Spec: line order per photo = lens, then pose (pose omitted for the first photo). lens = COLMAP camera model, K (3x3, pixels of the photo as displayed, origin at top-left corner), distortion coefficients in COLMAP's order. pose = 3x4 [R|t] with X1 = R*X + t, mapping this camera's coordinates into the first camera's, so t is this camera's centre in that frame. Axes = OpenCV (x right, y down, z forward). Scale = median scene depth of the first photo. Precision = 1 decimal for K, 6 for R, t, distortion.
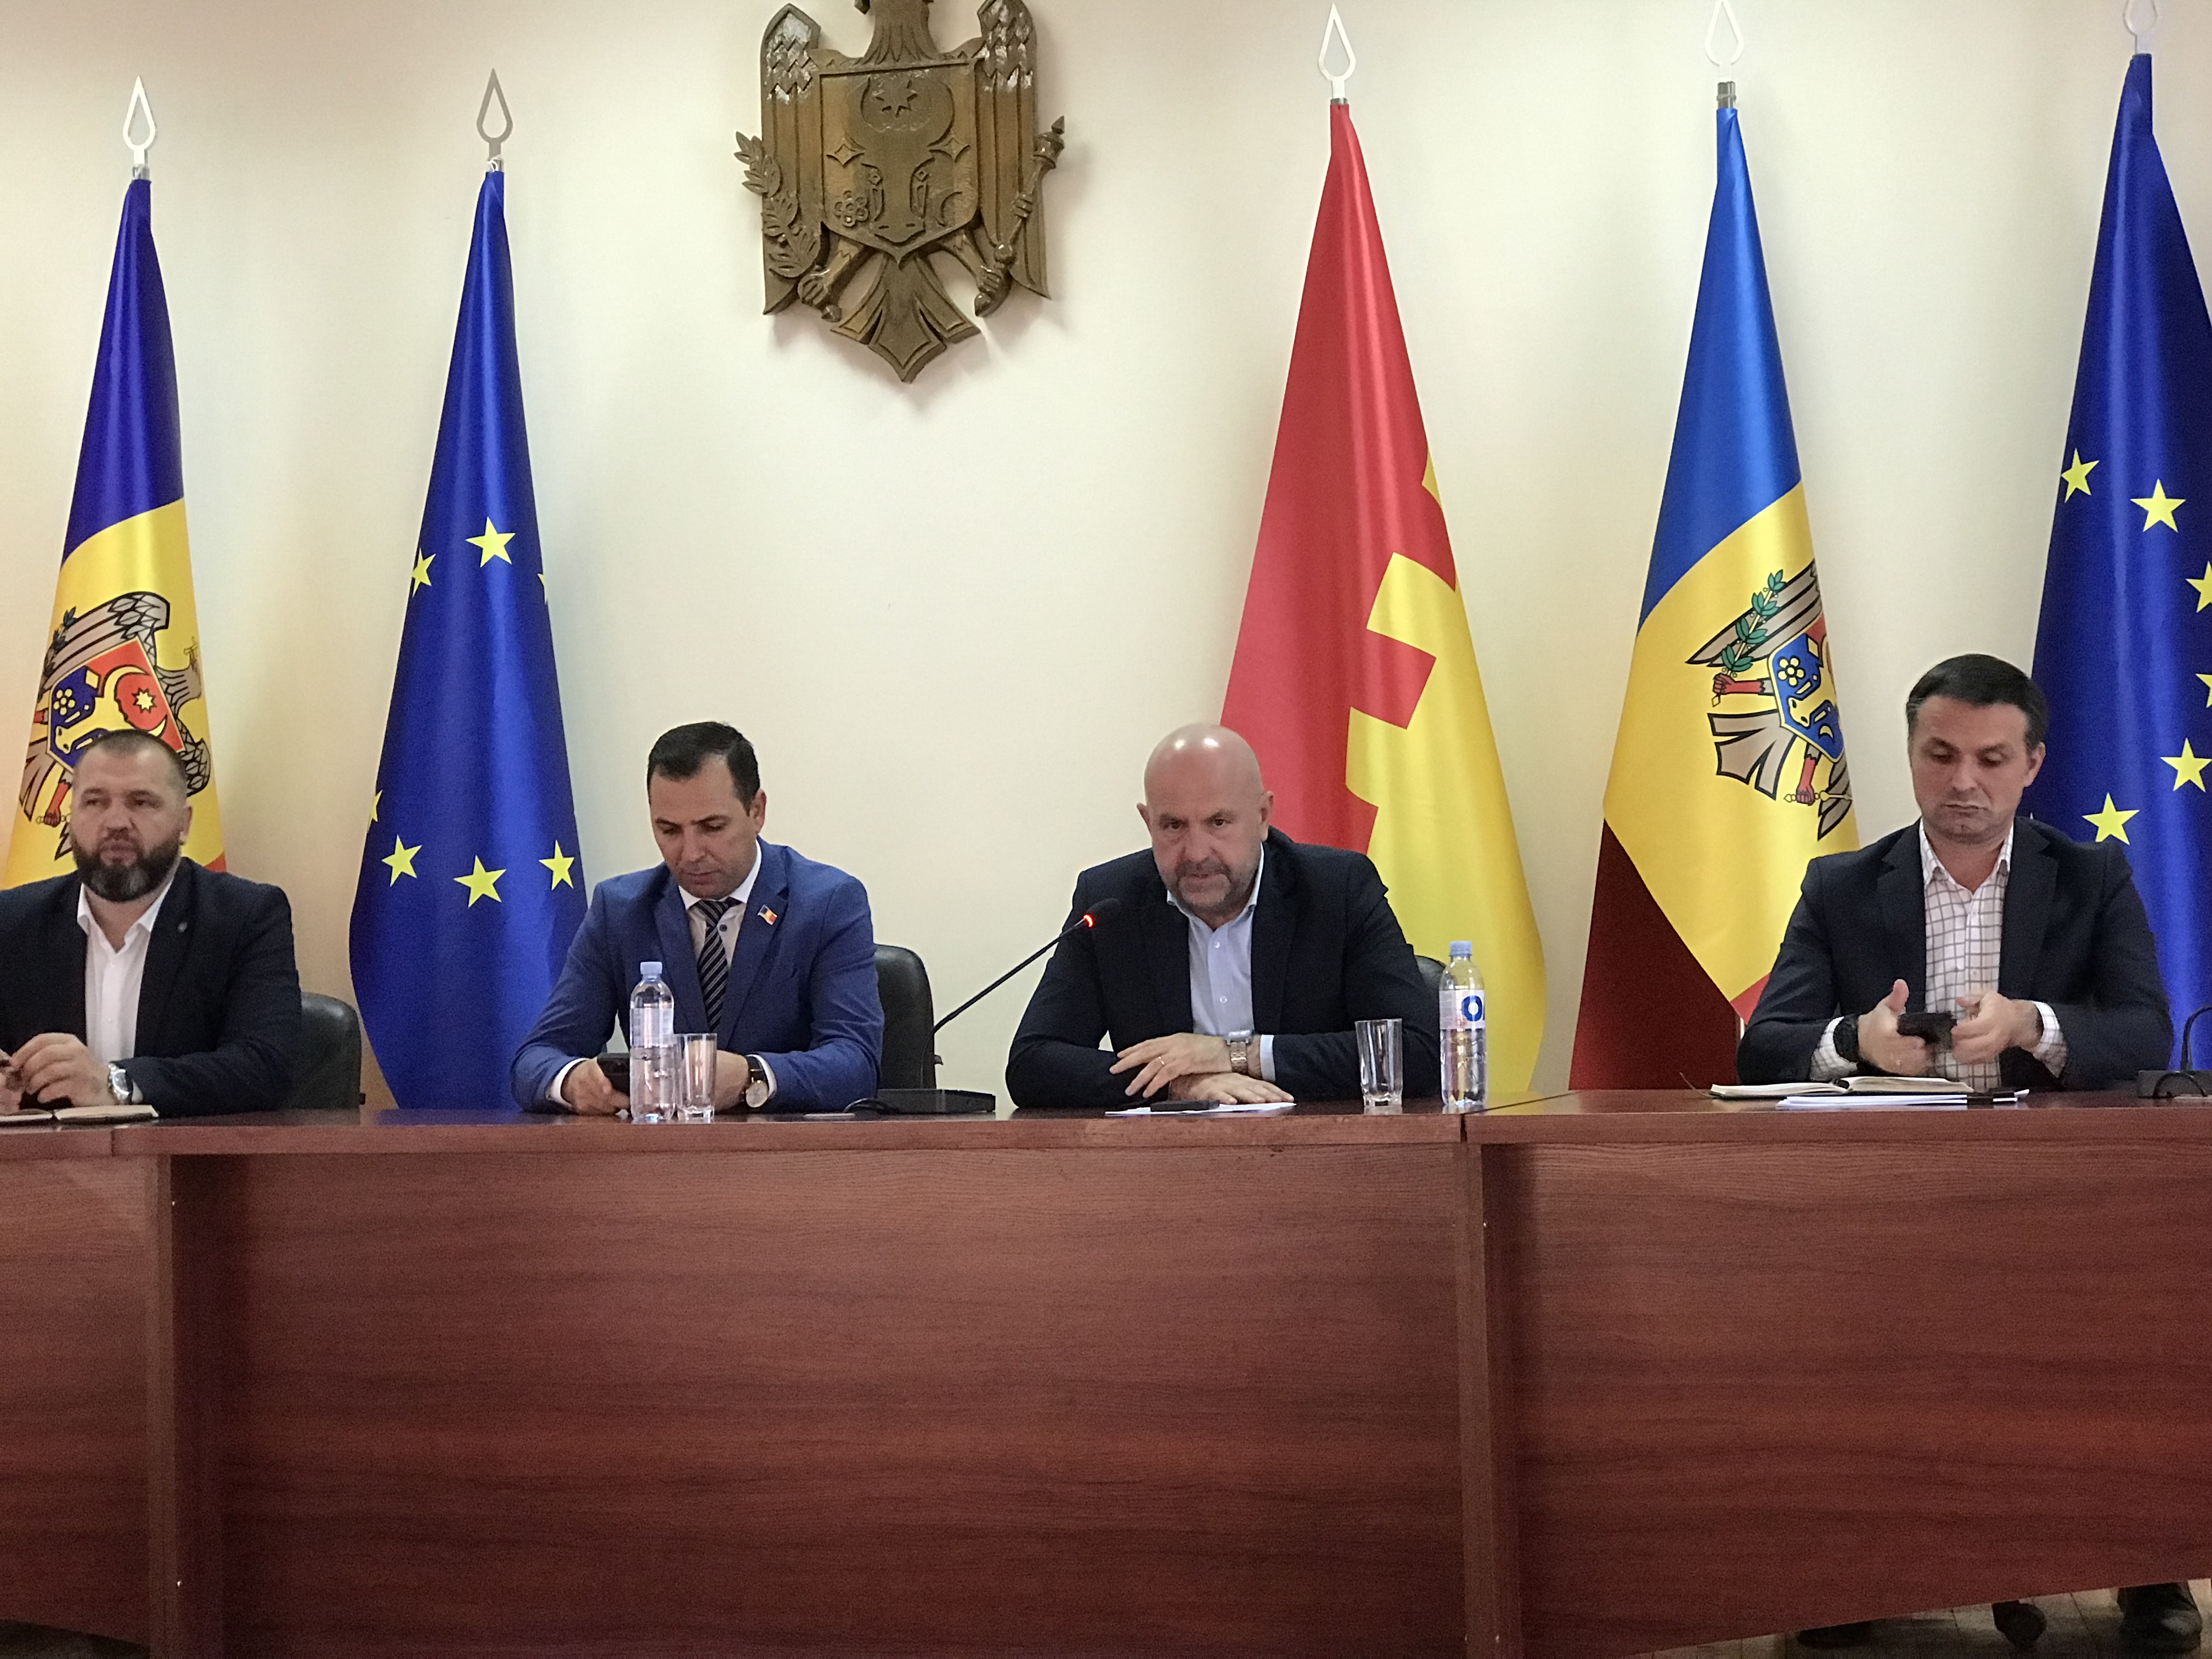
lens RADIAL K [[3616.9, 0, 1106.0], [0, 3616.9, 829.5], [0, 0, 1]] dist [-0.050832, 0.572466]
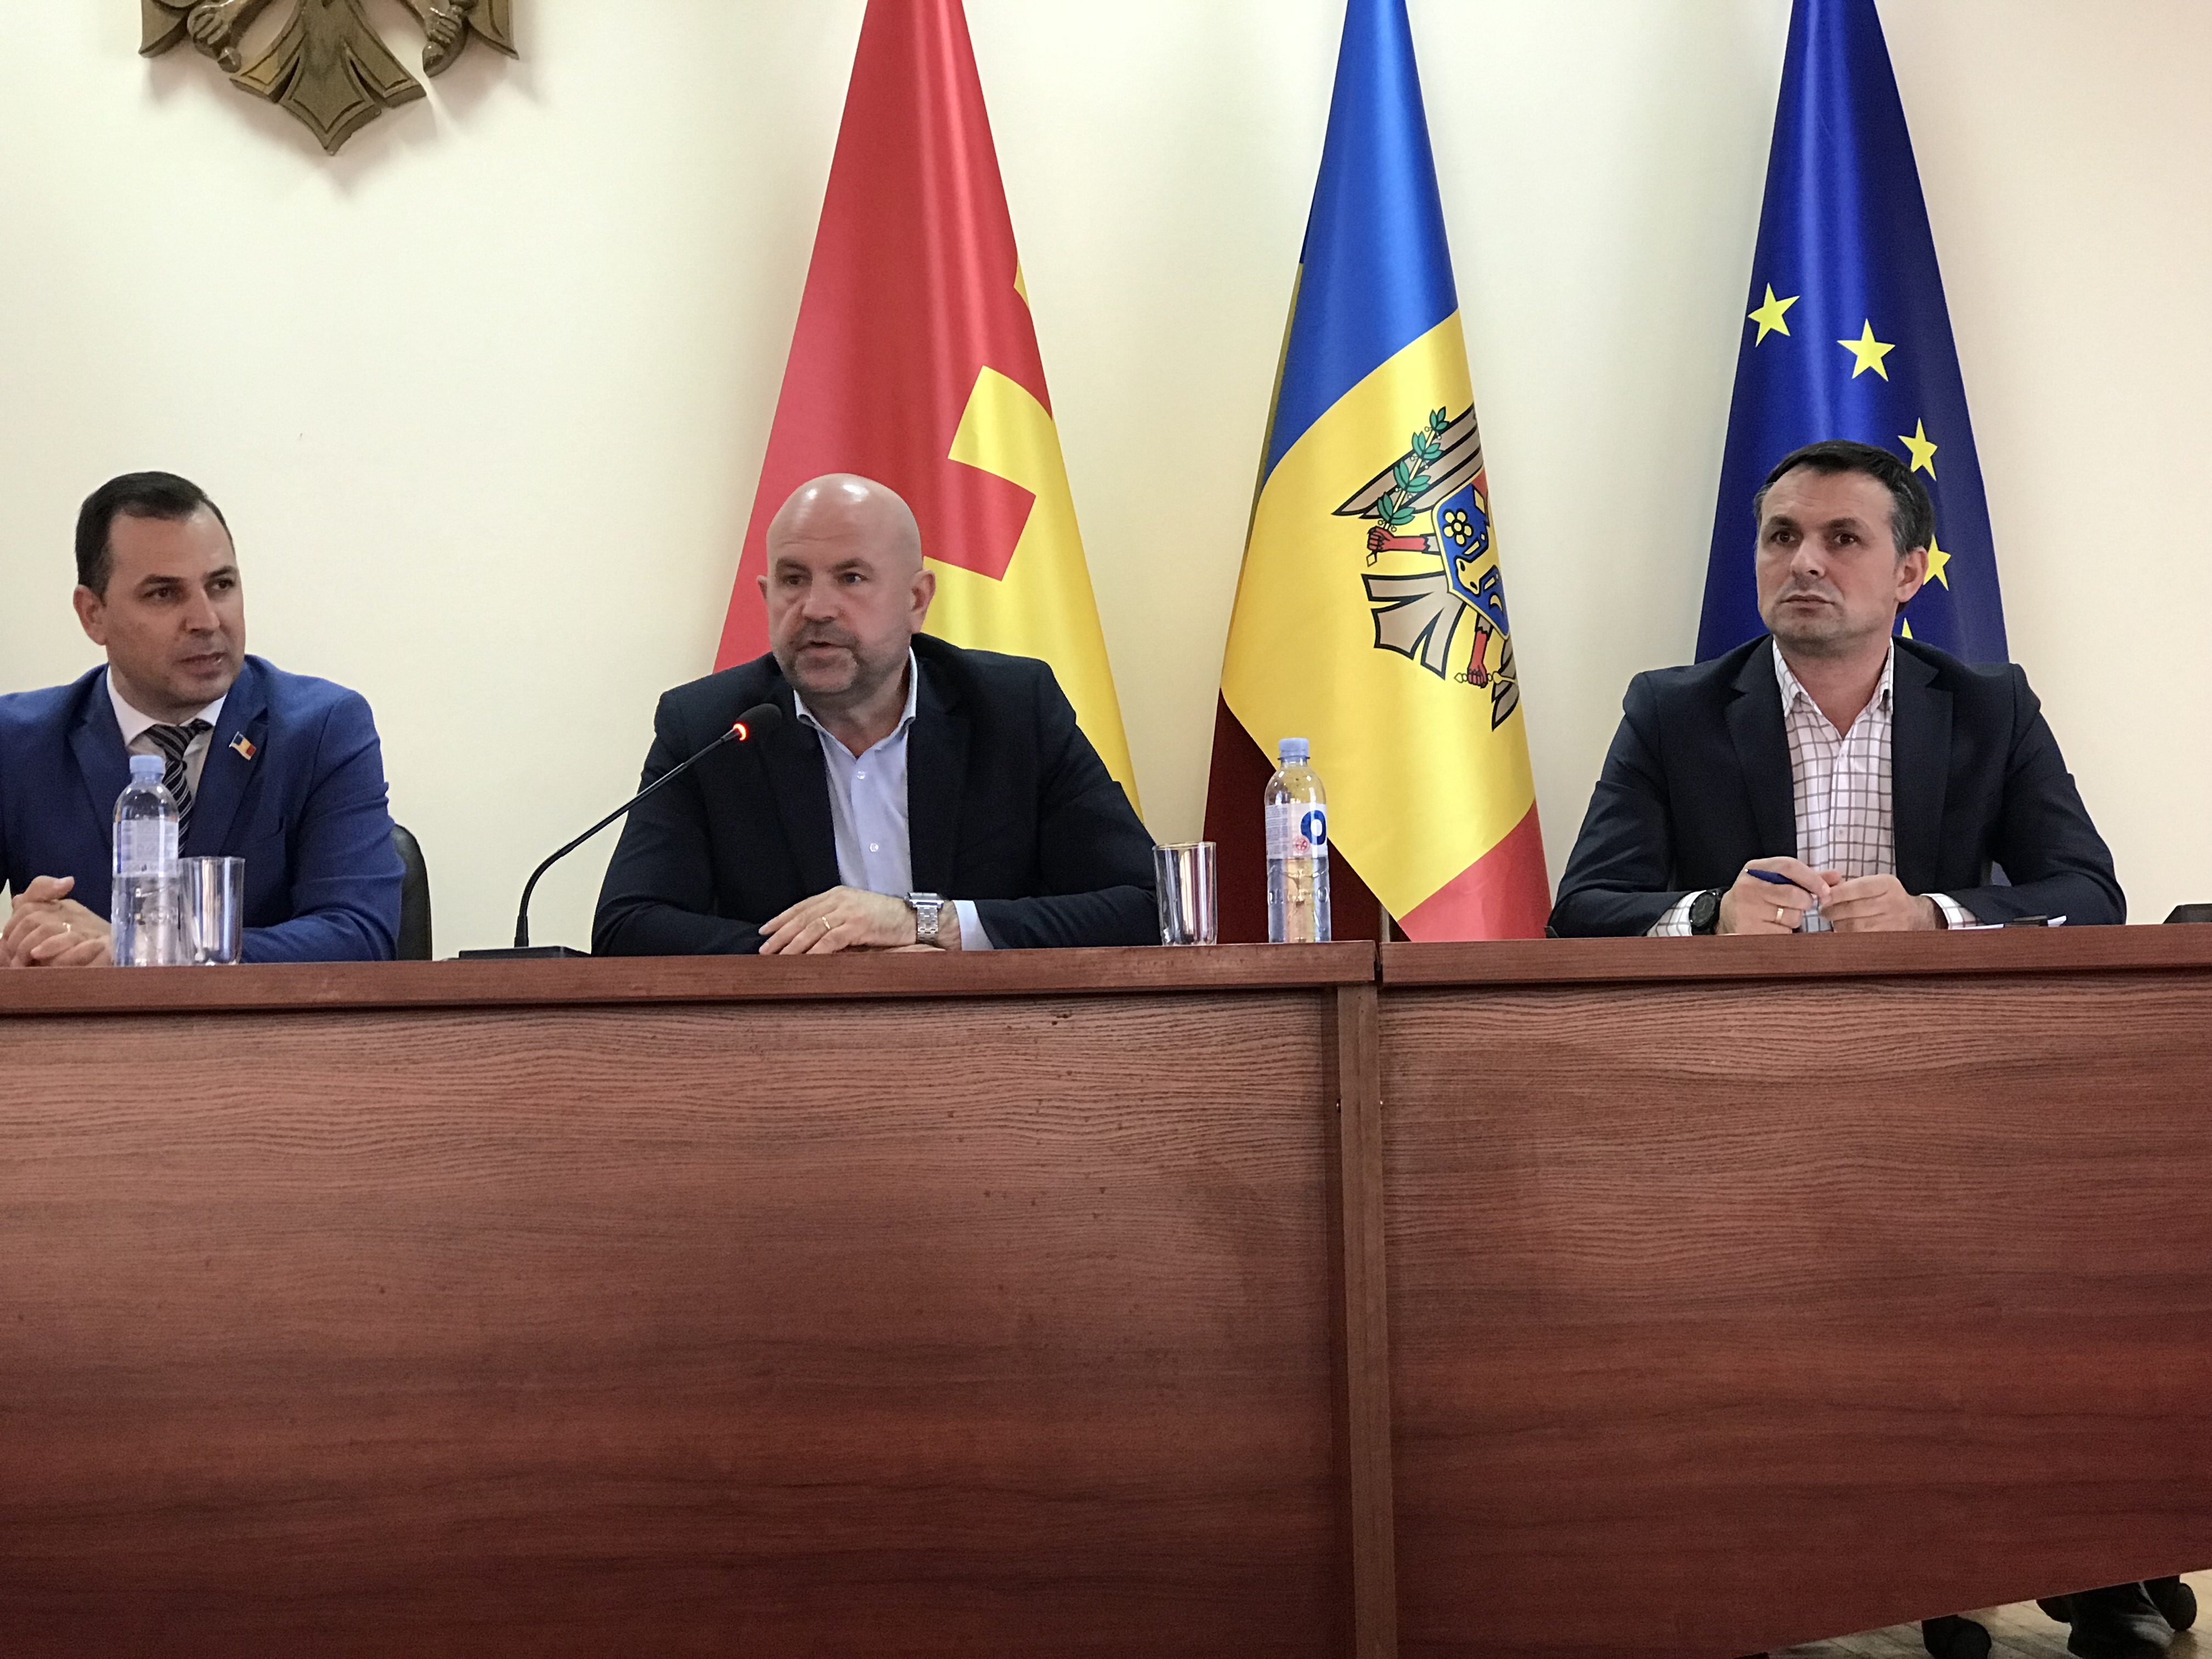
lens RADIAL K [[3616.9, 0, 1106.0], [0, 3616.9, 829.5], [0, 0, 1]] dist [-0.050832, 0.572466]
pose [[0.967493, 0.019545, 0.252142, -0.095895], [-0.008637, 0.998981, -0.044296, 0.062769], [-0.252751, 0.040678, 0.966676, 0.222549]]
